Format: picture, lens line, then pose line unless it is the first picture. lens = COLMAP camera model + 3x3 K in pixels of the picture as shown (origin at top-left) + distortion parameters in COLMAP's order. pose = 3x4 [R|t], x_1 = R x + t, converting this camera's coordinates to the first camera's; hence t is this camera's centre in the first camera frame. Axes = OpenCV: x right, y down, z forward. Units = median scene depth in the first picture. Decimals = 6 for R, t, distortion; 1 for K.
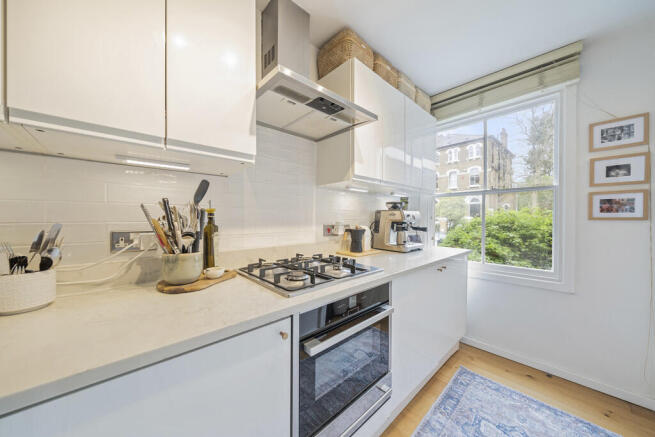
lens RADIAL K [[226.8, 0, 327.5], [0, 226.8, 218.5], [0, 0, 1]] dist [-0.005875, -0.000122]
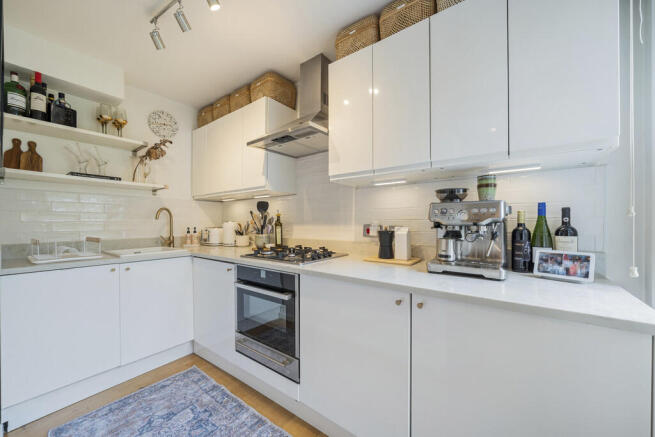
lens RADIAL K [[240.1, 0, 329.3], [0, 240.1, 222.6], [0, 0, 1]] dist [-0.000079, -0.000029]
pose [[0.193739, -0.010075, -0.981001, 0.971188], [-0.015423, 0.999792, -0.013314, 0.034698], [0.980932, 0.017710, 0.193543, 0.652633]]
